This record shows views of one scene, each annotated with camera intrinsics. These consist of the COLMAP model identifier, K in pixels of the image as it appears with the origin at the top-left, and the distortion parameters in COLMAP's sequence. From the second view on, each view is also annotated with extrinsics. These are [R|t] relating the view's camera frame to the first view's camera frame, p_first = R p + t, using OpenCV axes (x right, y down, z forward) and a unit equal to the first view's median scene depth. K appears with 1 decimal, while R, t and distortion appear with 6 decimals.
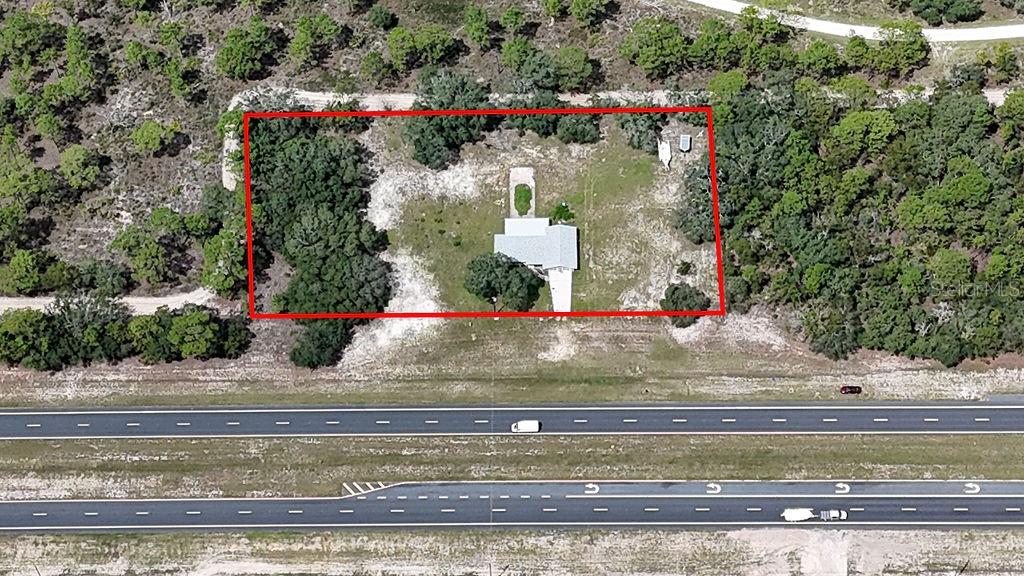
lens RADIAL K [[2238.0, 0, 520.4], [0, 2238.0, 286.3], [0, 0, 1]] dist [0.261755, -1.496904]
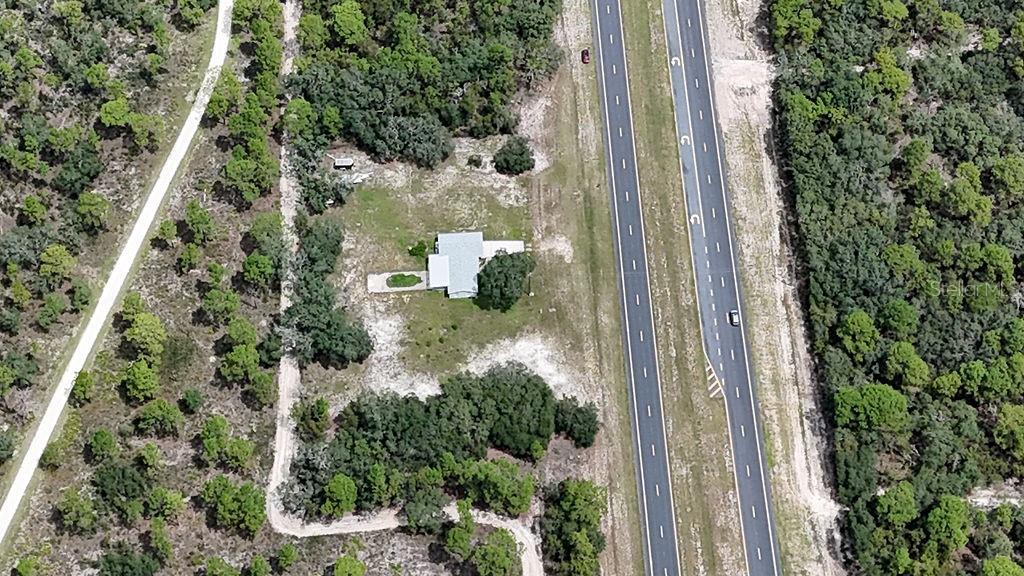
lens RADIAL K [[2238.0, 0, 520.4], [0, 2238.0, 286.3], [0, 0, 1]] dist [0.261755, -1.496904]
pose [[-0.054518, -0.780753, 0.622456, -0.678355], [0.876651, 0.261013, 0.404173, -0.427387], [-0.478028, 0.567711, 0.670218, 0.272114]]
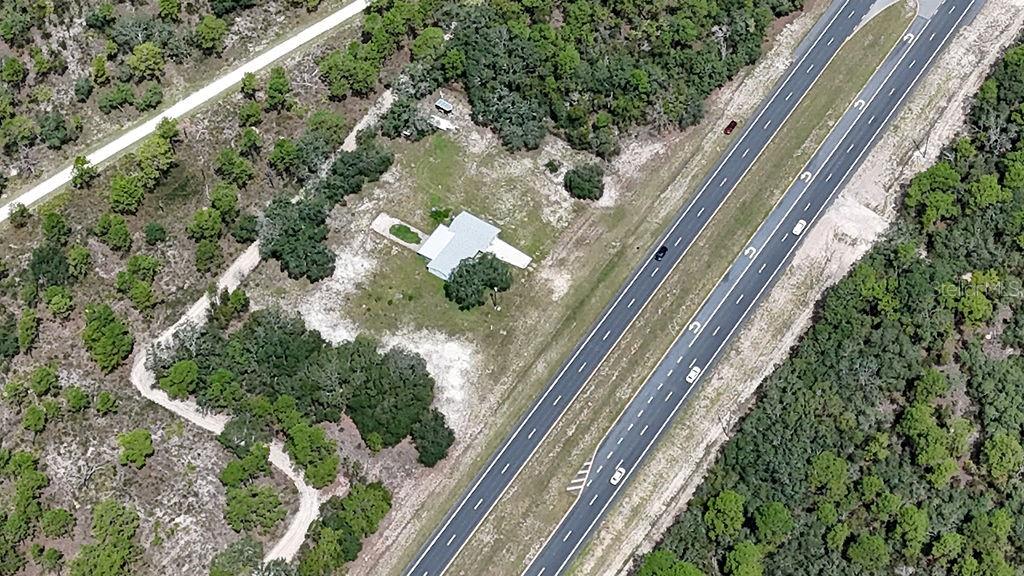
lens RADIAL K [[2238.0, 0, 520.4], [0, 2238.0, 286.3], [0, 0, 1]] dist [0.261755, -1.496904]
pose [[0.545815, -0.676863, 0.493906, -0.519027], [0.728592, 0.674498, 0.119186, -0.111176], [-0.413811, 0.294803, 0.861308, 0.077951]]
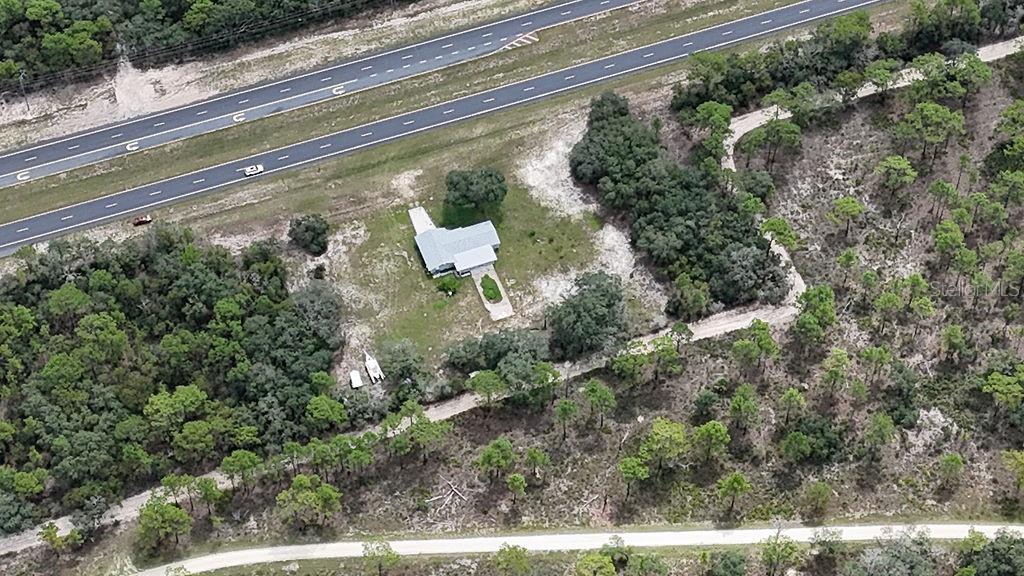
lens RADIAL K [[2238.0, 0, 520.4], [0, 2238.0, 286.3], [0, 0, 1]] dist [0.261755, -1.496904]
pose [[-0.938054, 0.298125, -0.176568, 0.173163], [-0.283054, -0.365445, 0.886752, -0.975596], [0.199837, 0.881800, 0.427193, 0.575900]]
